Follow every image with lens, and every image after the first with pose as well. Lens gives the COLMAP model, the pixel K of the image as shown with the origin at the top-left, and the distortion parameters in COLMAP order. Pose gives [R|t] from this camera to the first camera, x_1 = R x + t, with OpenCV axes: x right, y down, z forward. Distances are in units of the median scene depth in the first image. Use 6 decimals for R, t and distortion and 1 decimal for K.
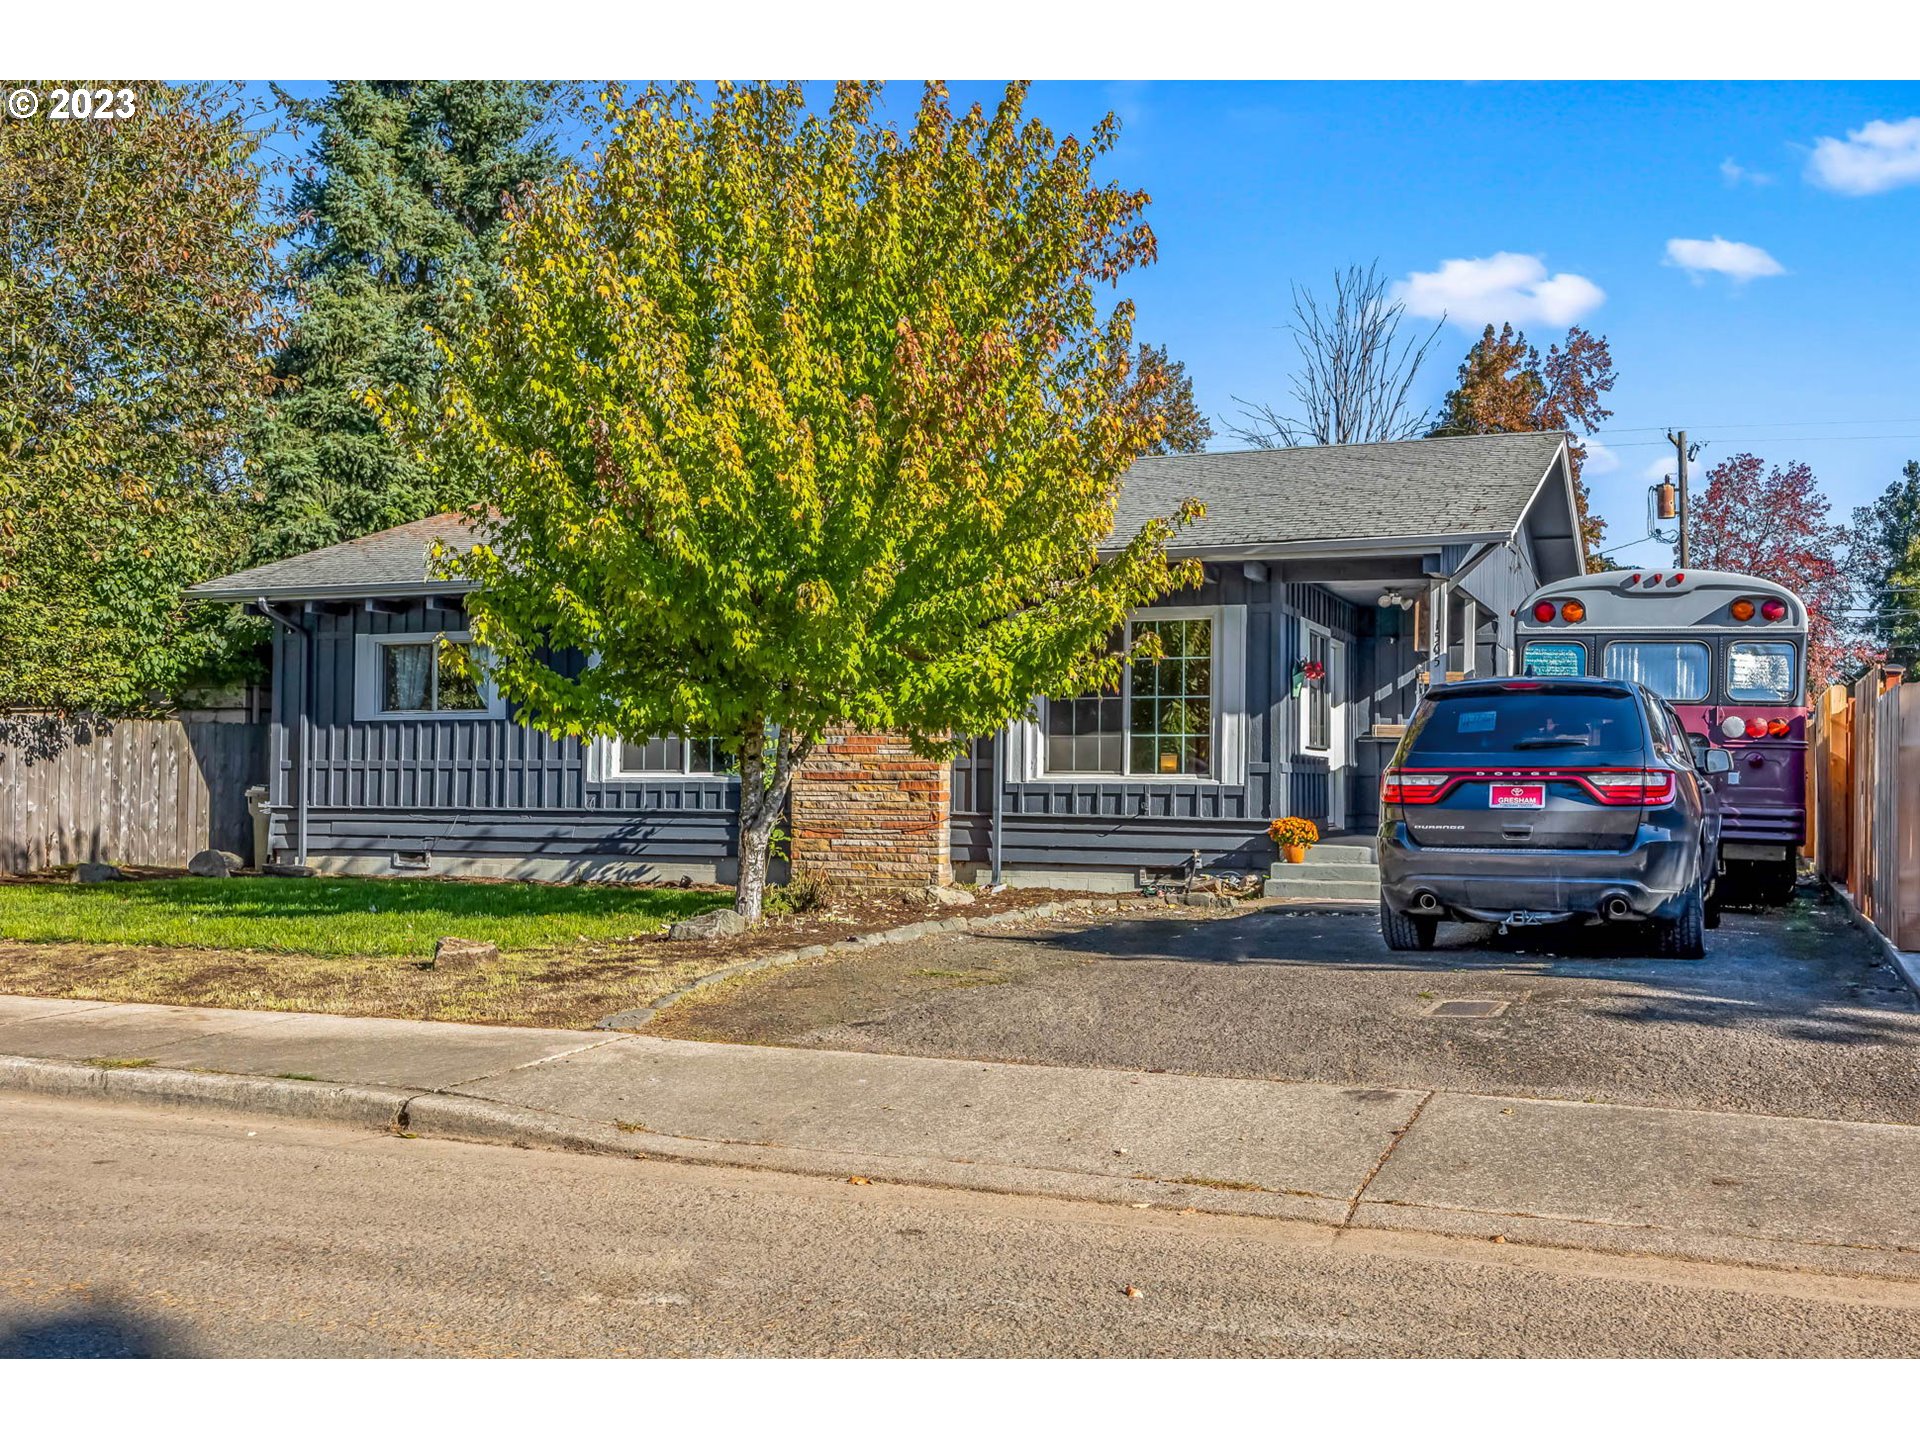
lens RADIAL K [[1598.3, 0, 960.0], [0, 1598.3, 720.0], [0, 0, 1]] dist [0.008915, 0.003967]
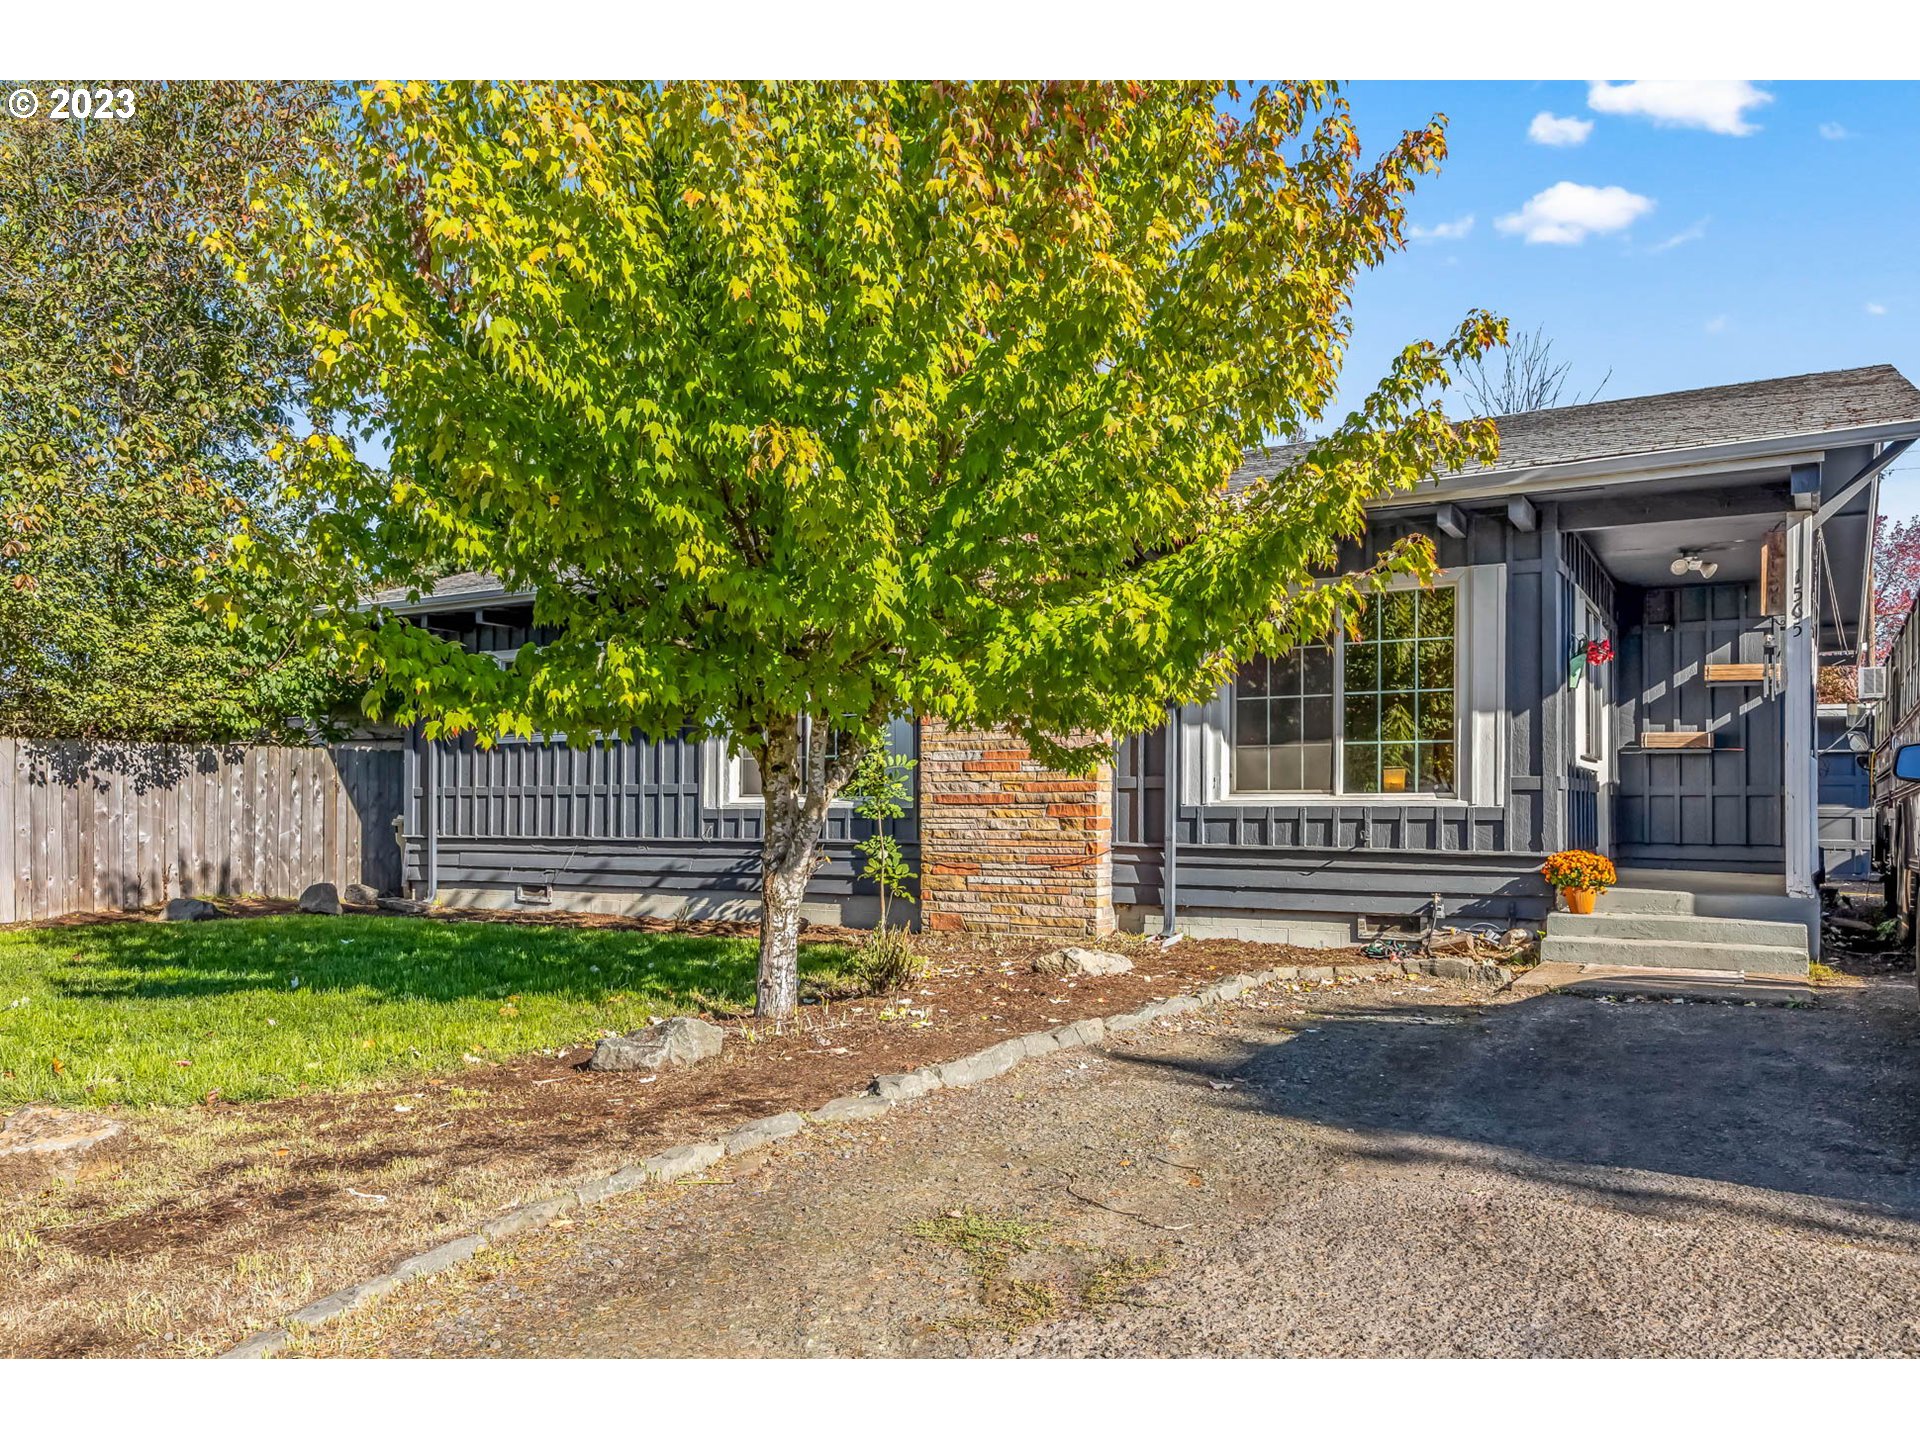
lens RADIAL K [[1244.7, 0, 986.3], [0, 1244.7, 801.4], [0, 0, 1]] dist [-0.008272, 0.000228]
pose [[0.989552, -0.006786, -0.144020, 0.021903], [0.011482, 0.999428, 0.031802, 0.016189], [0.143721, -0.033123, 0.989064, 0.375384]]
